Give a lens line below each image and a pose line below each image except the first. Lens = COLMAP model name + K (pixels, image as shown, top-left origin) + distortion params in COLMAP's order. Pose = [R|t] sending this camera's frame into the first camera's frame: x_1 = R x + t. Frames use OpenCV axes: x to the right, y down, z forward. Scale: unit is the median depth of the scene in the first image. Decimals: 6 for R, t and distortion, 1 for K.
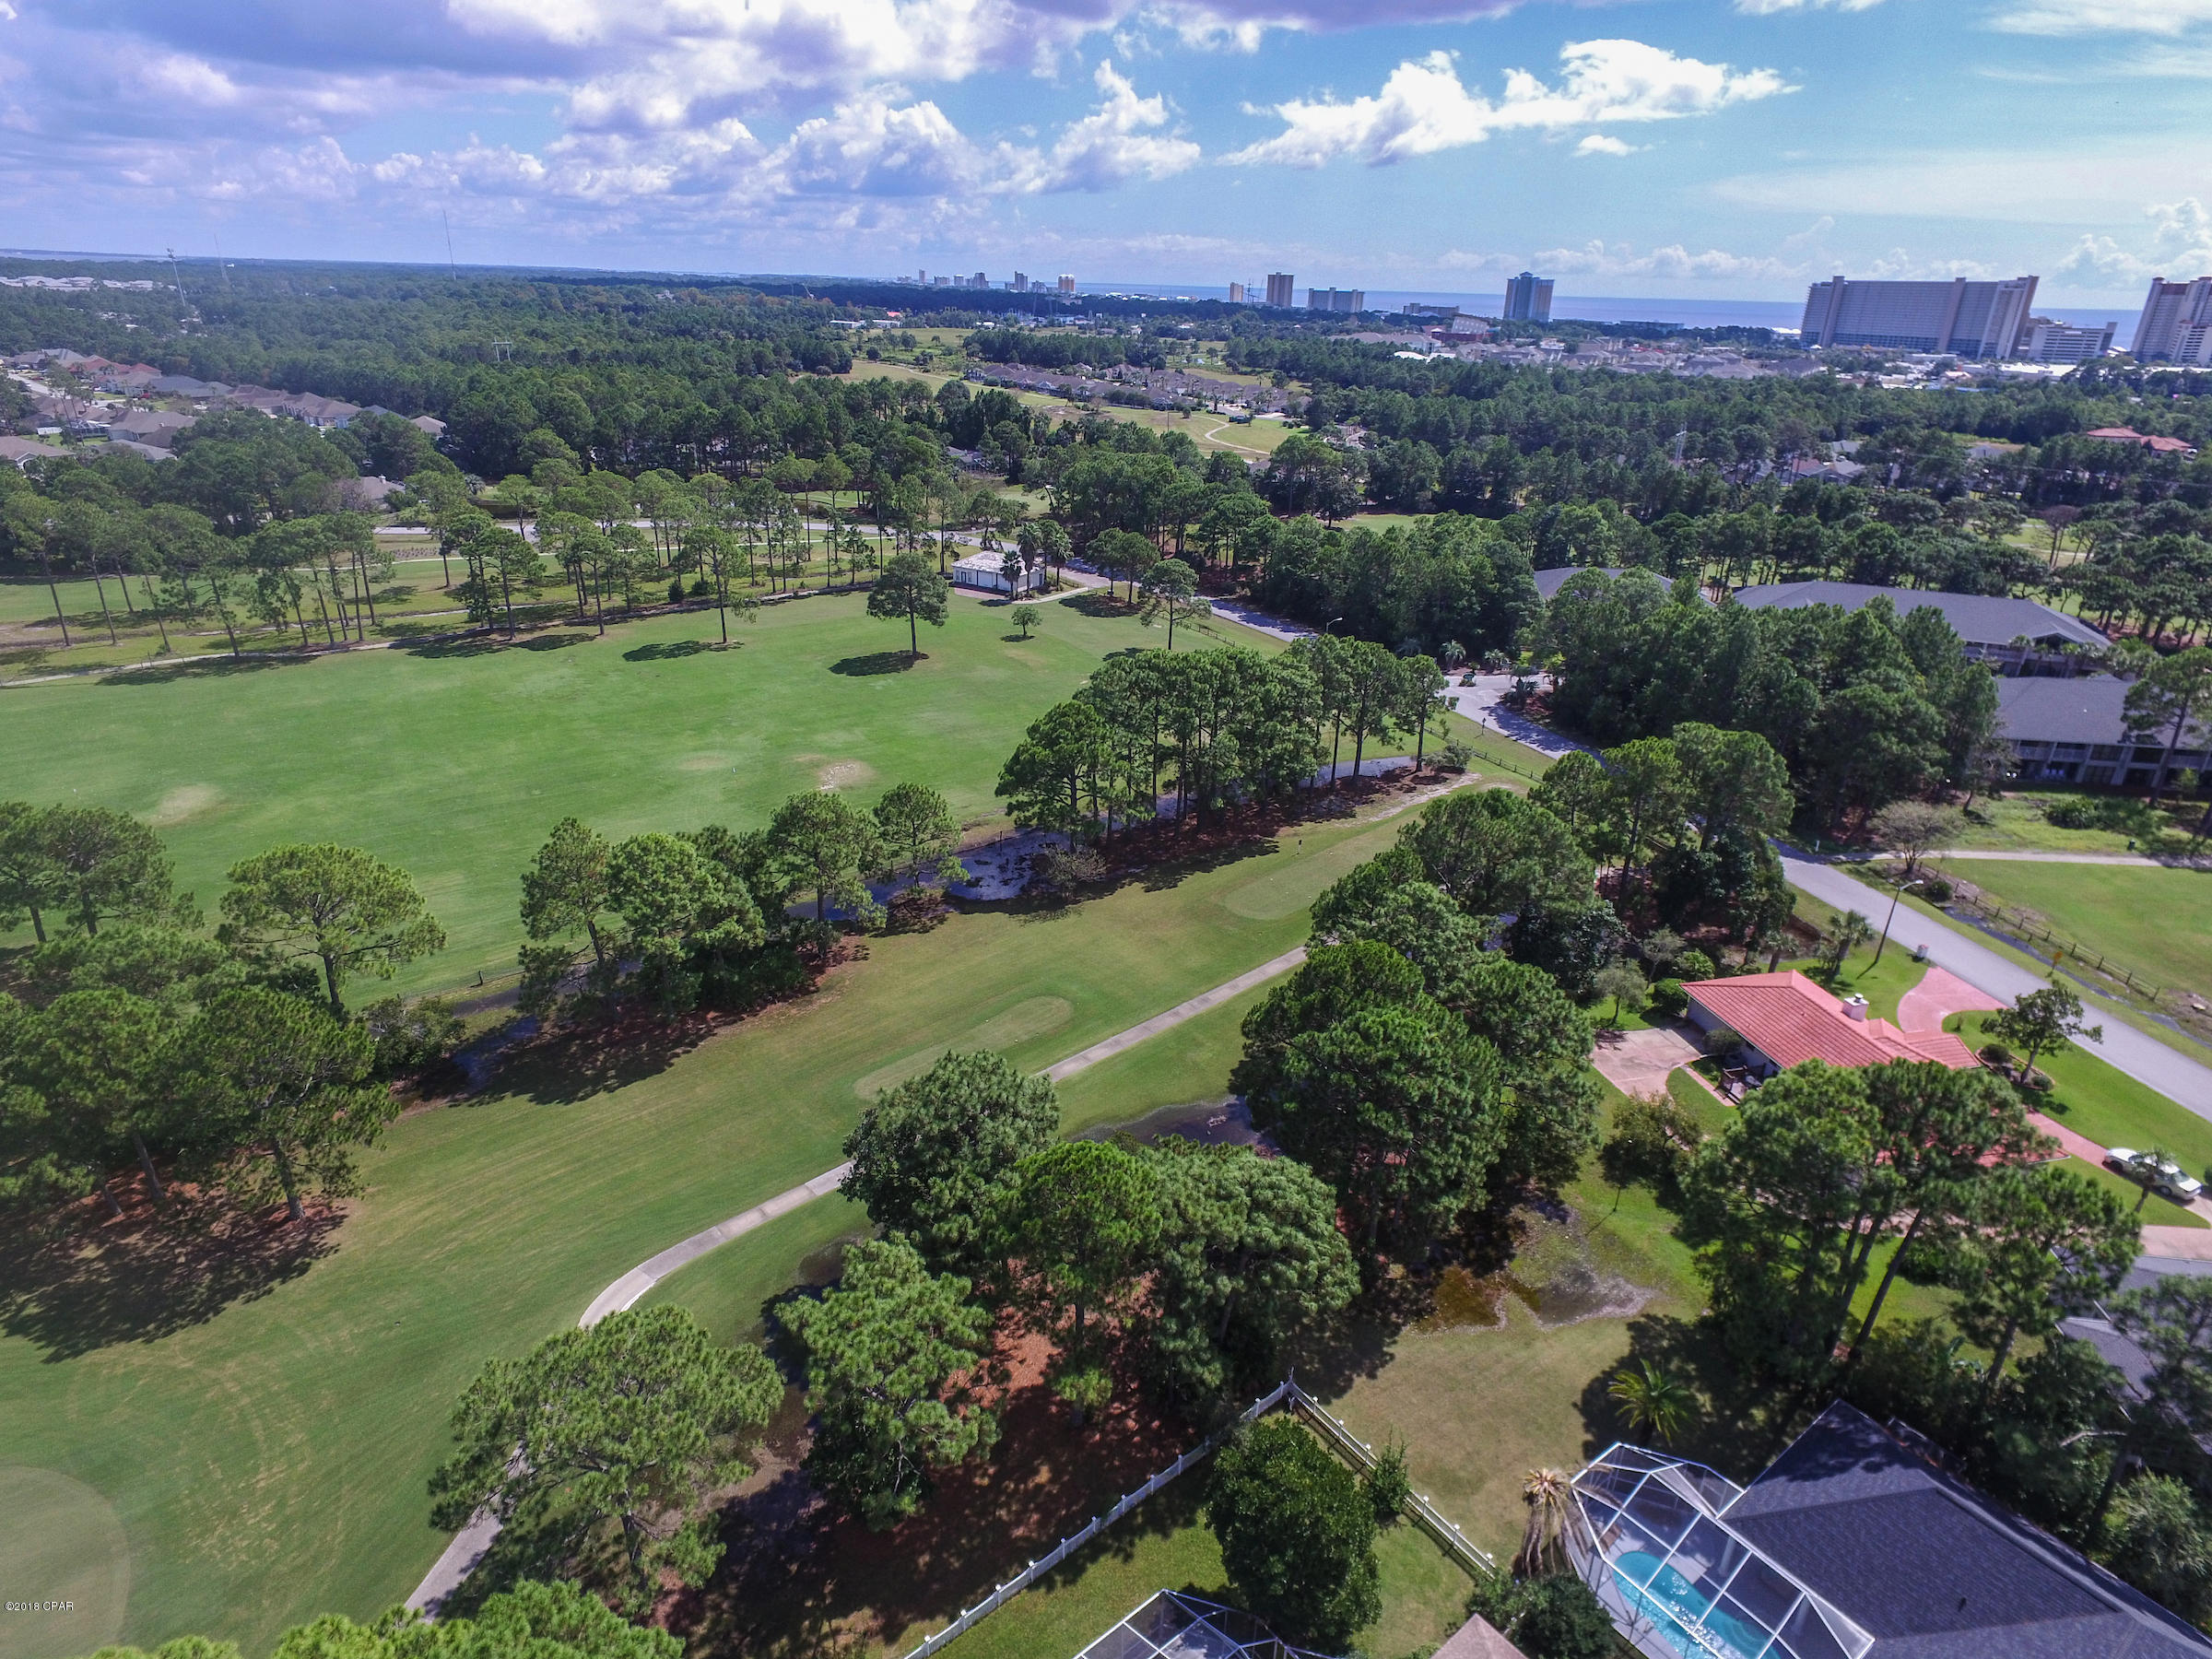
lens RADIAL K [[1270.5, 0, 1098.7], [0, 1270.5, 826.0], [0, 0, 1]] dist [-0.006853, 0.014661]
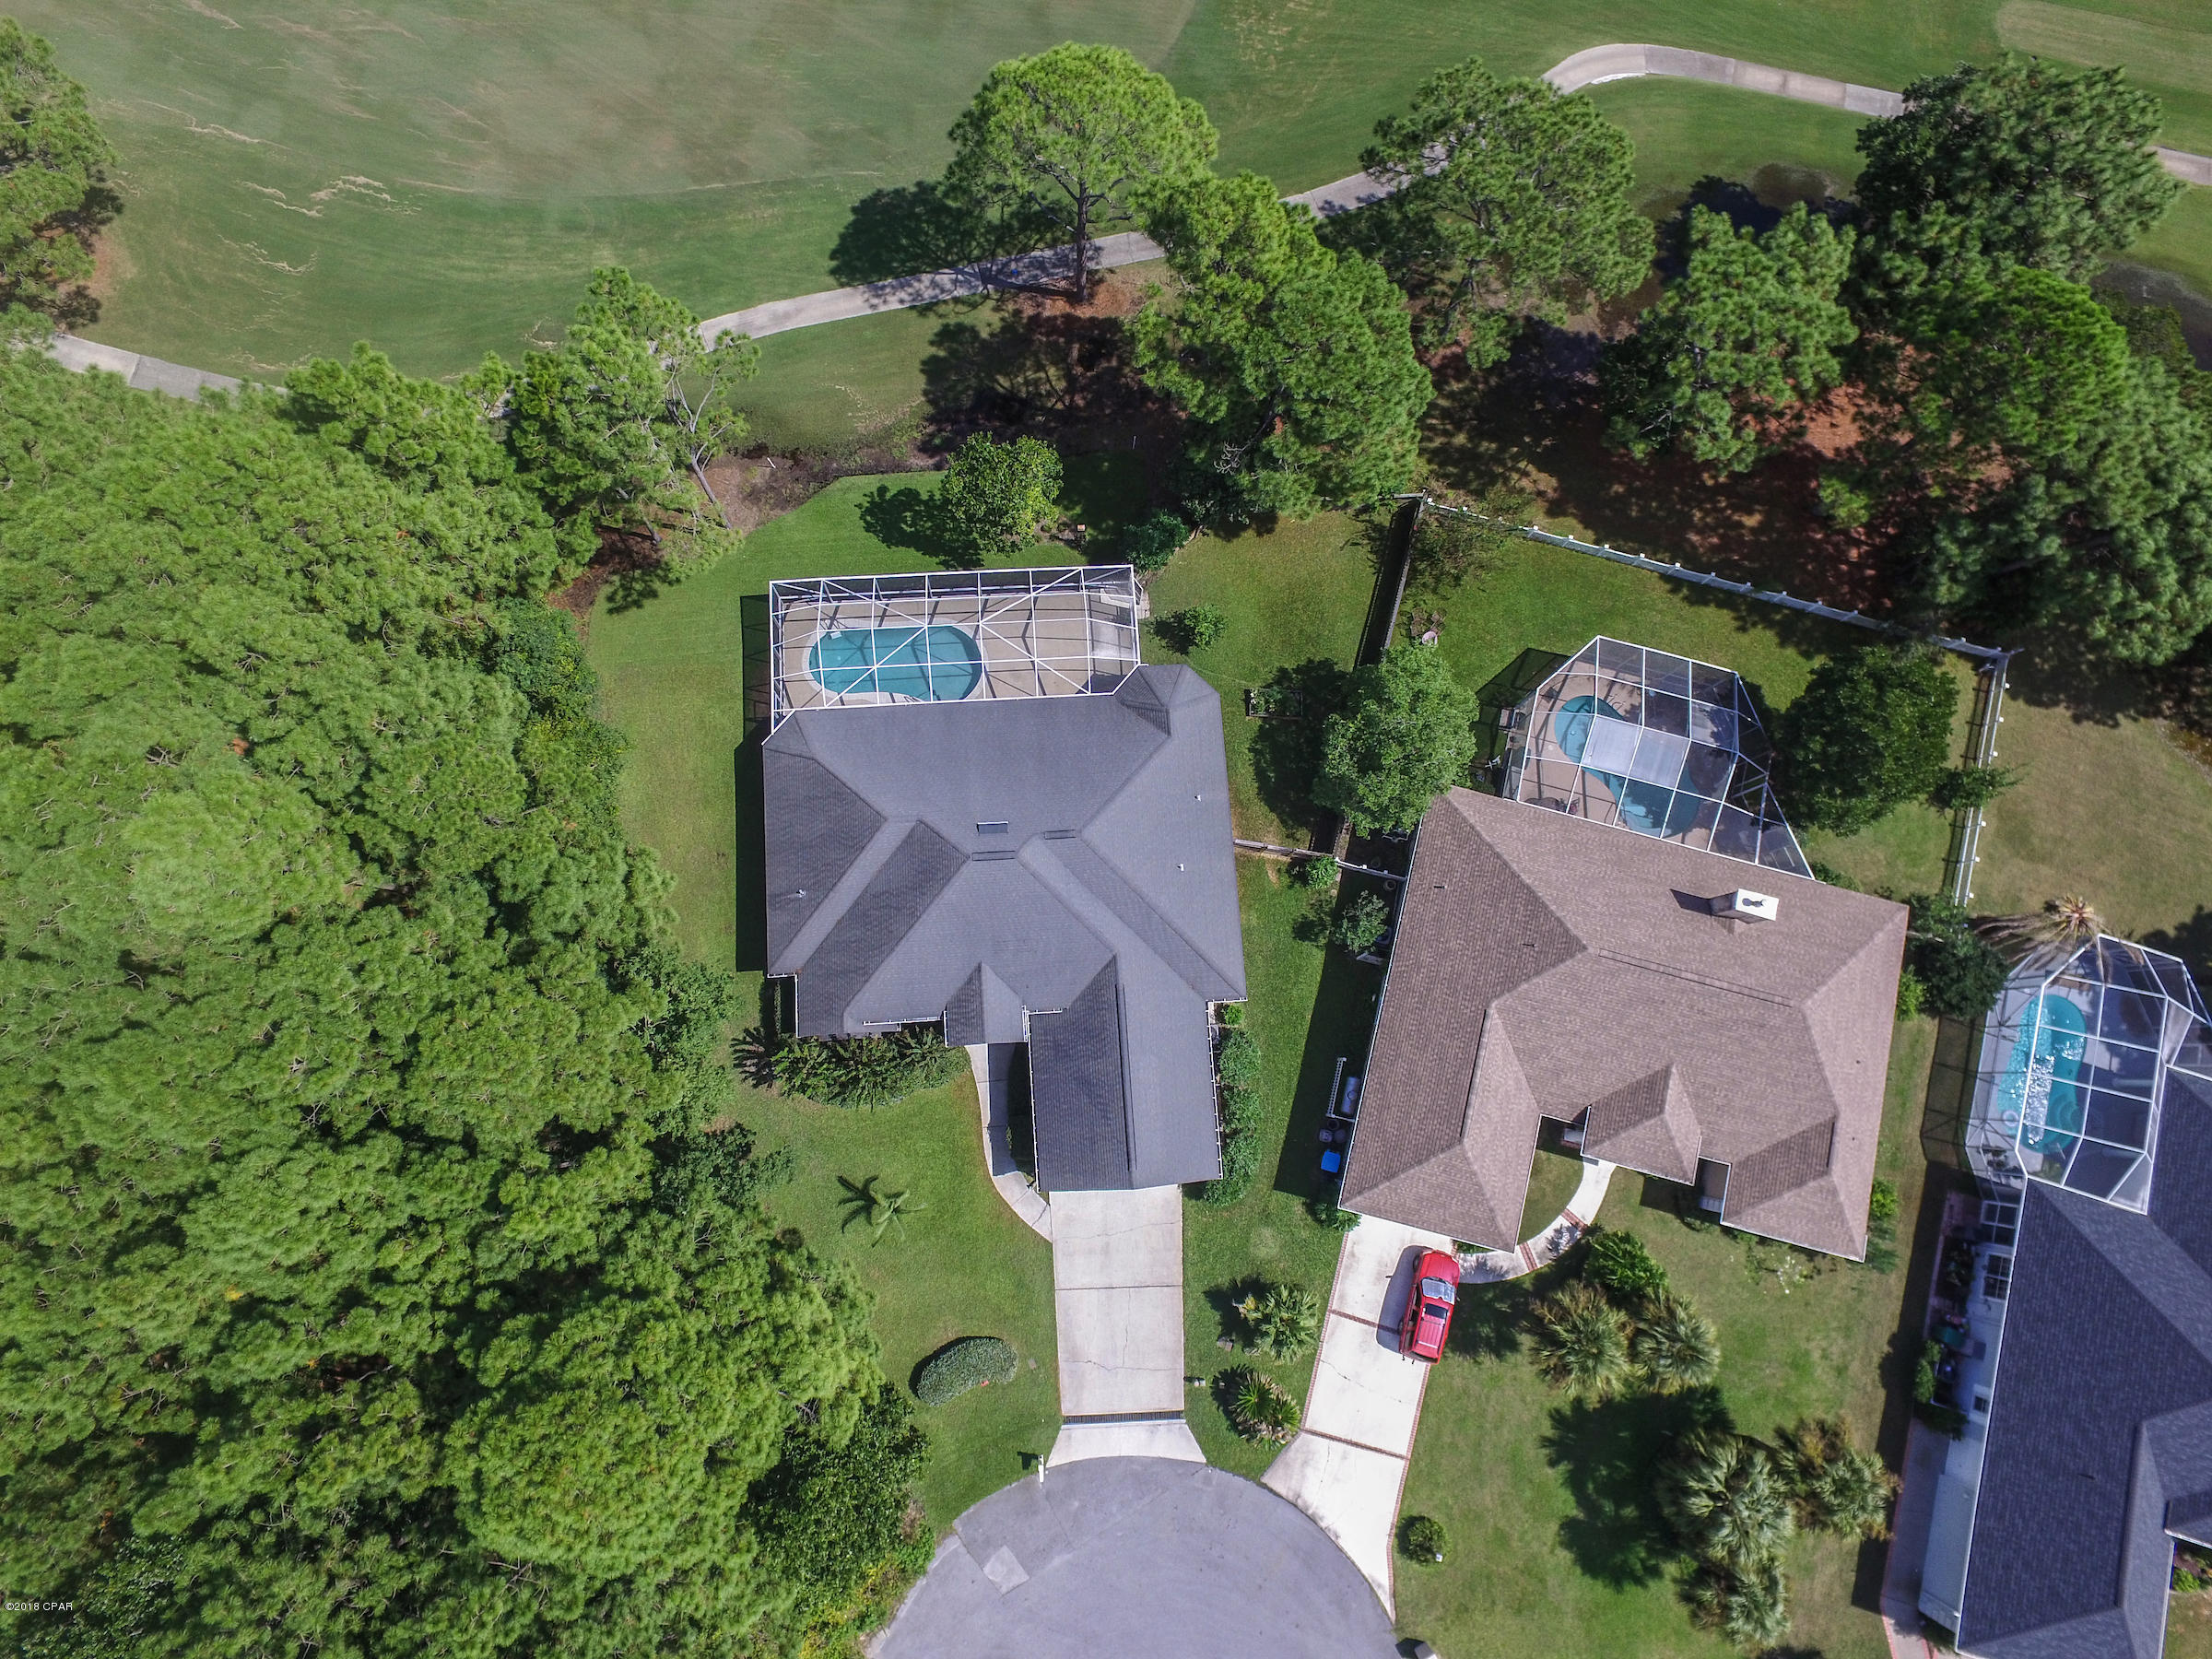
lens RADIAL K [[1270.5, 0, 1096.1], [0, 1270.5, 813.3], [0, 0, 1]] dist [-0.006853, 0.014661]
pose [[0.586779, 0.793950, -0.159163, -0.002650], [-0.339951, 0.419937, 0.841479, -0.084859], [0.734931, -0.439654, 0.516315, -0.039581]]
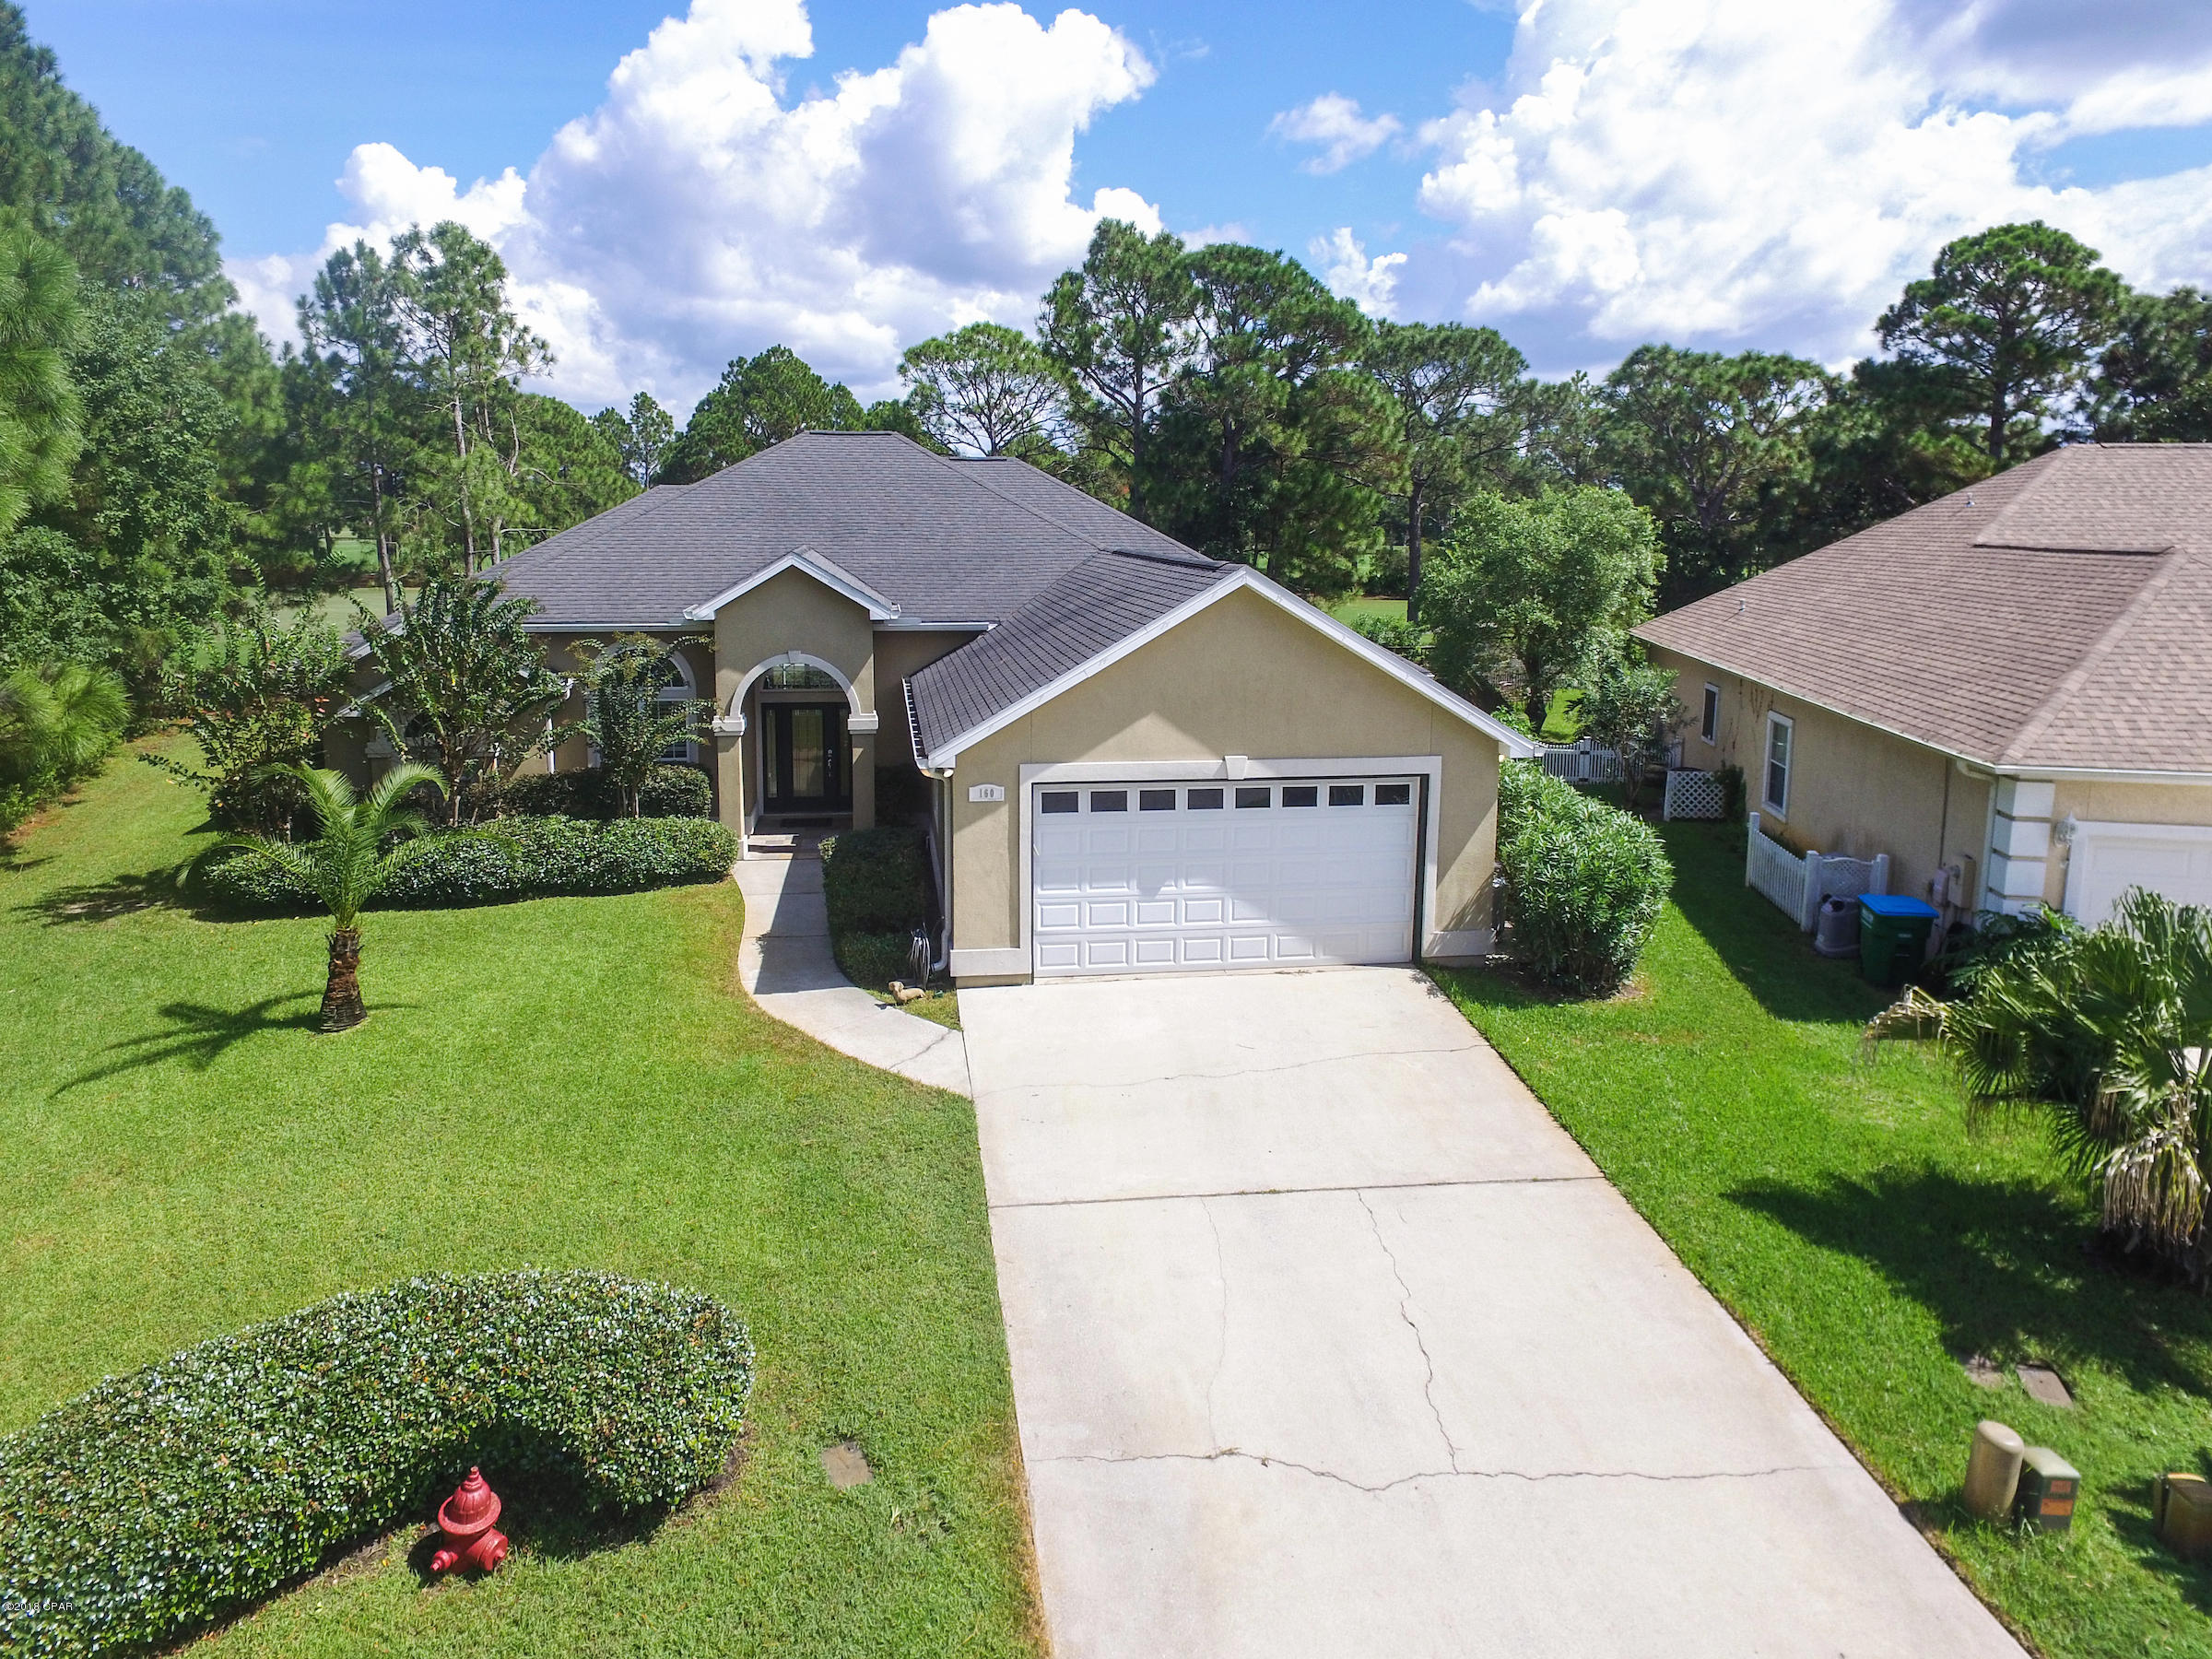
lens RADIAL K [[1316.4, 0, 1068.4], [0, 1316.4, 691.8], [0, 0, 1]] dist [-0.000532, 0.002253]
pose [[0.643755, 0.084152, -0.760590, 0.261527], [-0.287008, 0.947930, -0.138041, 0.827765], [0.709370, 0.307160, 0.634387, 0.132719]]
